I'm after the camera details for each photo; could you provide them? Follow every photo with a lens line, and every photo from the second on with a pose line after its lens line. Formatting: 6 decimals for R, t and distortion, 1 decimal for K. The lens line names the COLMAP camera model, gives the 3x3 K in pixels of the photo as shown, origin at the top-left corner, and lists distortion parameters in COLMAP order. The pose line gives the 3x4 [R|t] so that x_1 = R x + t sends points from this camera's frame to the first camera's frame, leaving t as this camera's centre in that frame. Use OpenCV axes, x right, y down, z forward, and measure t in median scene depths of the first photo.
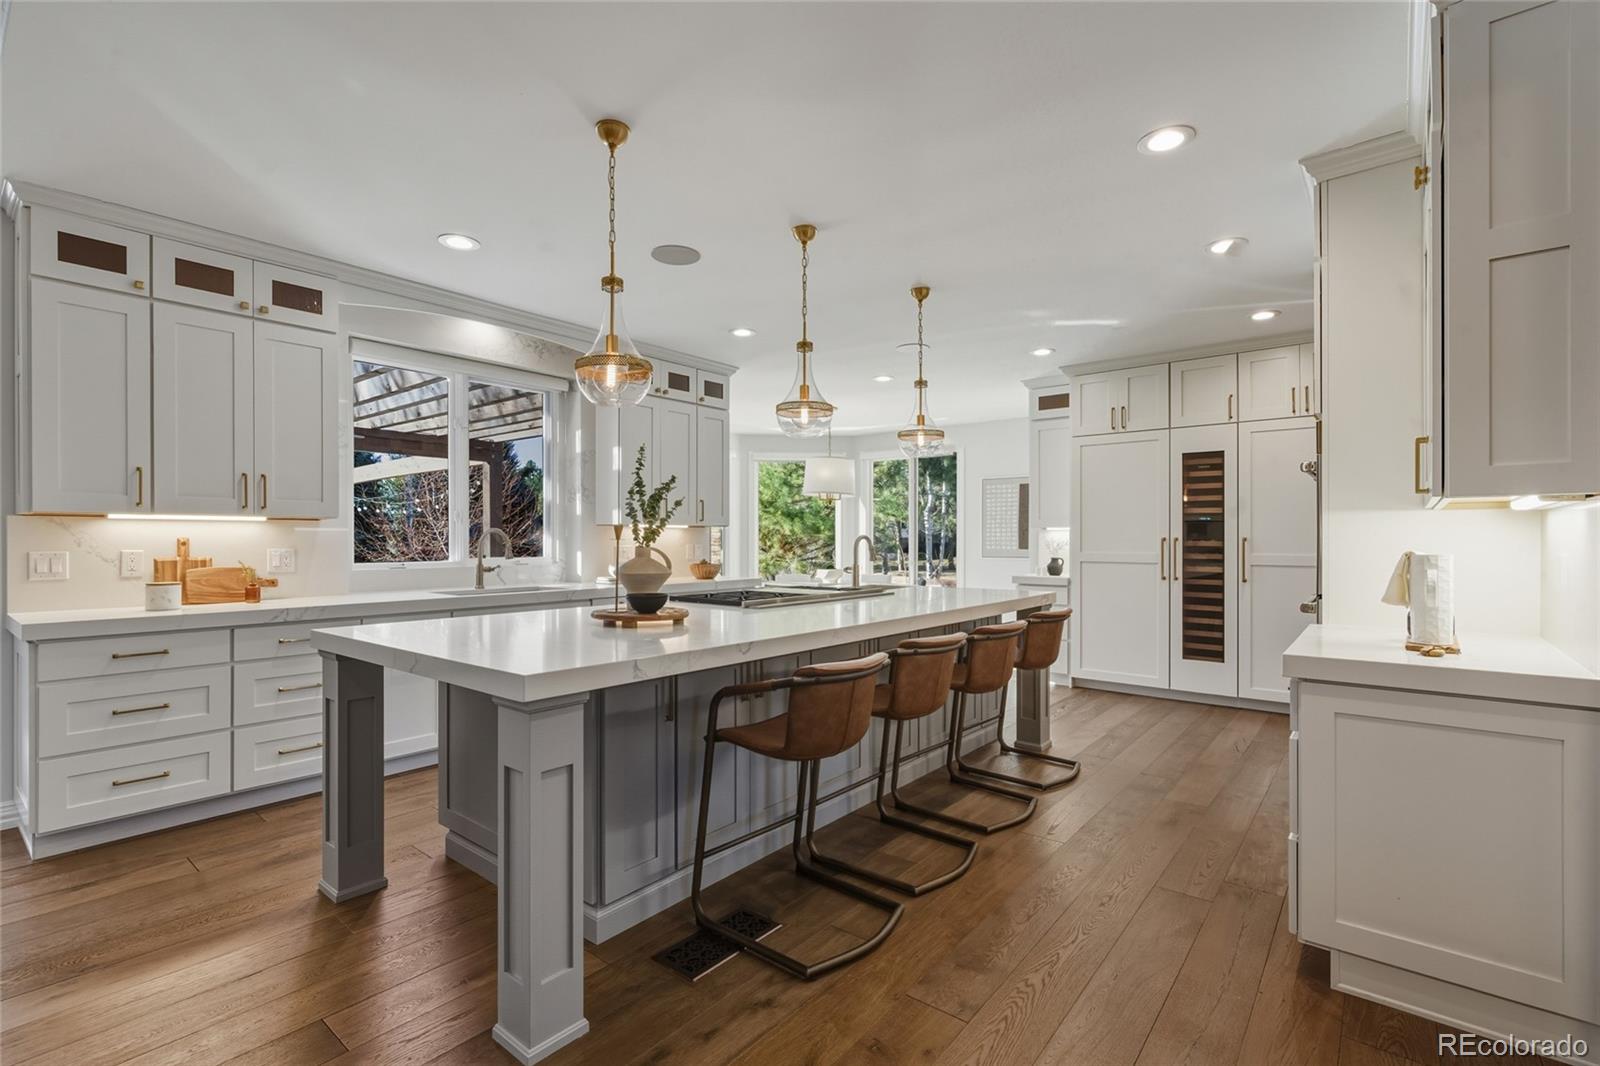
lens RADIAL K [[725.9, 0, 801.0], [0, 725.9, 525.8], [0, 0, 1]] dist [-0.002102, 0.000987]
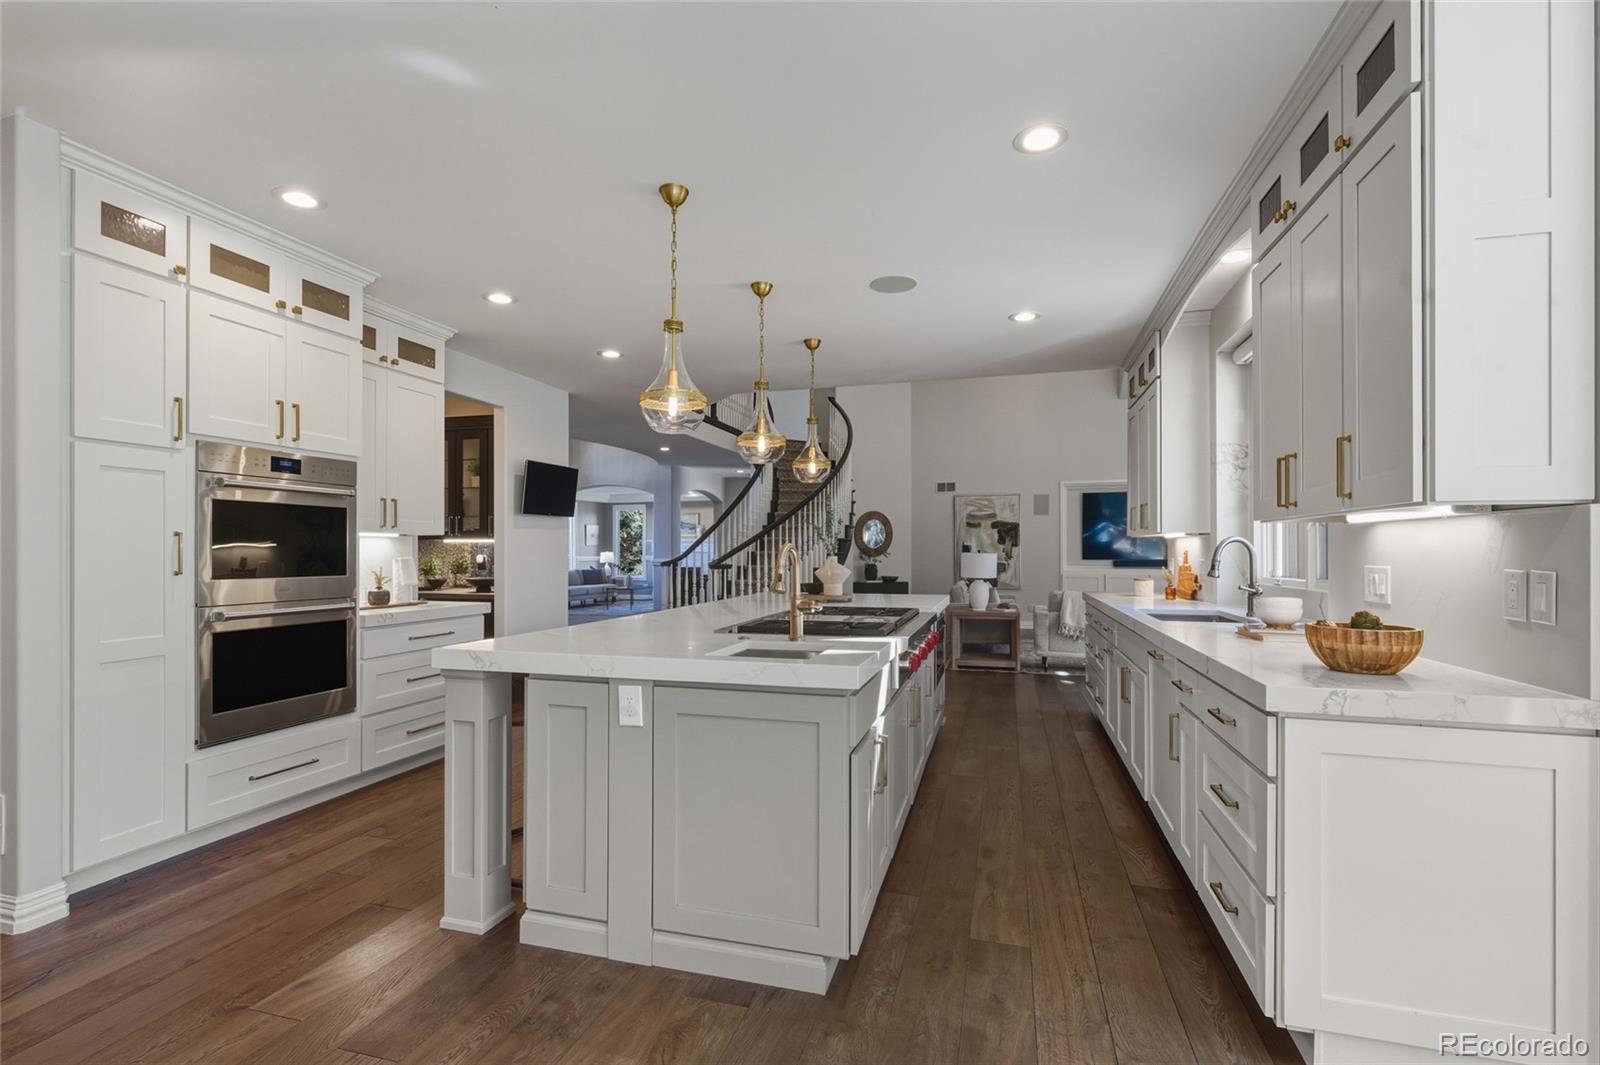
lens RADIAL K [[725.9, 0, 791.5], [0, 725.9, 550.5], [0, 0, 1]] dist [-0.002102, 0.000987]
pose [[-0.926445, -0.000151, -0.376430, 0.235177], [0.006757, 0.999832, -0.017031, 0.022670], [0.376369, -0.018322, -0.926289, 1.253967]]
